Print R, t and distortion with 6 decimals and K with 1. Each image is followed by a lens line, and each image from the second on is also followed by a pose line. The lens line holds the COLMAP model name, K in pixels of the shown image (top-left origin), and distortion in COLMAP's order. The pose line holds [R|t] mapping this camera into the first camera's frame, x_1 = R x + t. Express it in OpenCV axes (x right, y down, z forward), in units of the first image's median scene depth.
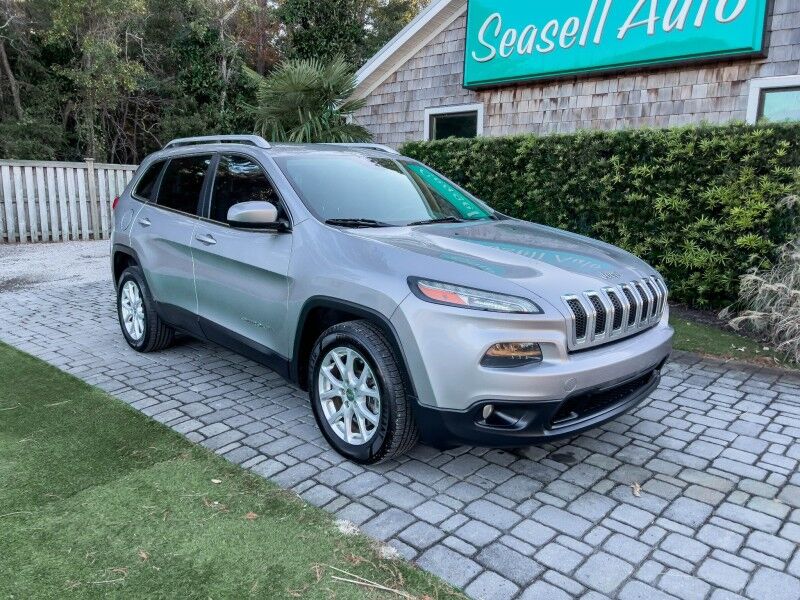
lens RADIAL K [[600.7, 0, 394.8], [0, 600.7, 305.3], [0, 0, 1]] dist [0.045095, -0.047208]
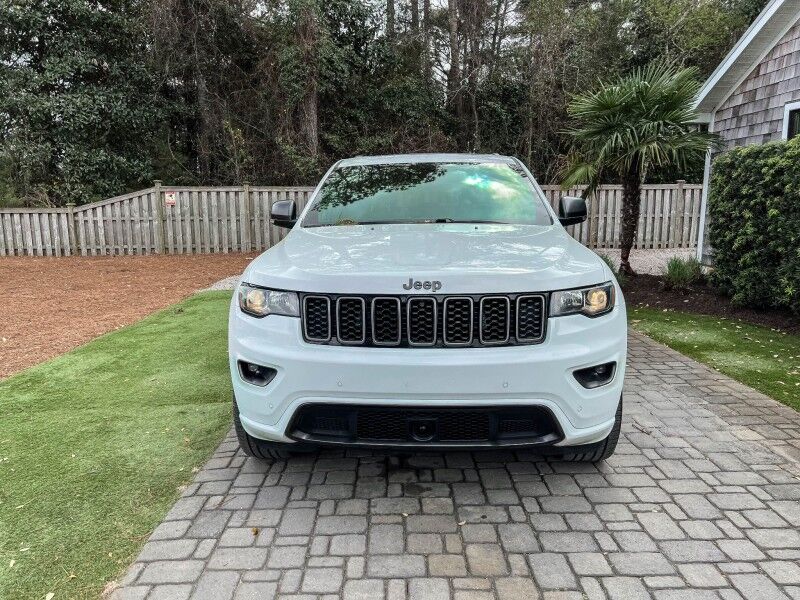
lens RADIAL K [[602.4, 0, 396.5], [0, 602.4, 296.2], [0, 0, 1]] dist [0.041631, -0.046302]
pose [[0.688469, 0.092548, -0.719337, 0.459218], [-0.119913, 0.992700, 0.012952, -0.032418], [0.715285, 0.077341, 0.694540, 0.137120]]
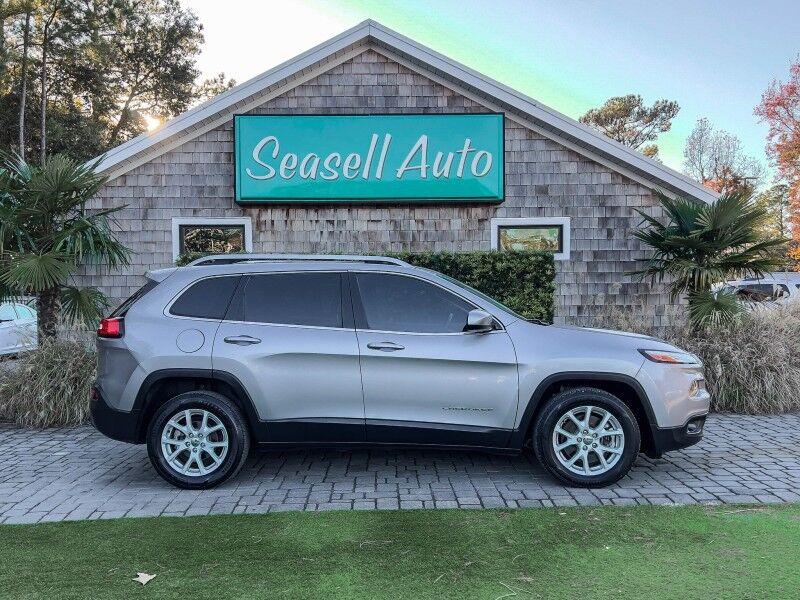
lens RADIAL K [[744.5, 0, 394.0], [0, 744.5, 342.6], [0, 0, 1]] dist [0.080264, -0.119884]
pose [[0.722569, -0.053804, 0.689201, -0.755329], [0.155505, 0.984066, -0.086210, 0.004732], [-0.673581, 0.169466, 0.719423, 0.007853]]
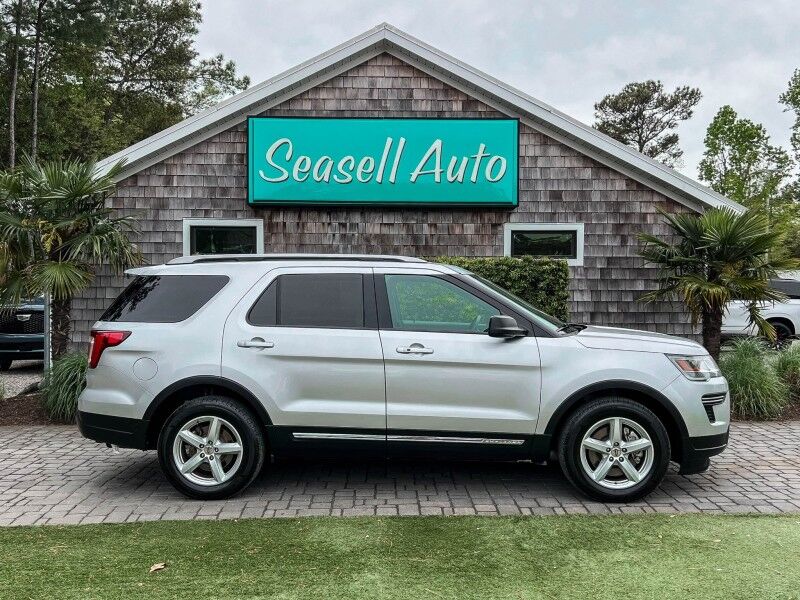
lens RADIAL K [[800.1, 0, 401.1], [0, 800.1, 326.5], [0, 0, 1]] dist [0.090845, -0.164756]
pose [[0.717824, -0.035528, 0.695318, -0.847403], [0.144065, 0.984662, -0.098415, -0.011268], [-0.681157, 0.170816, 0.711932, -0.058830]]
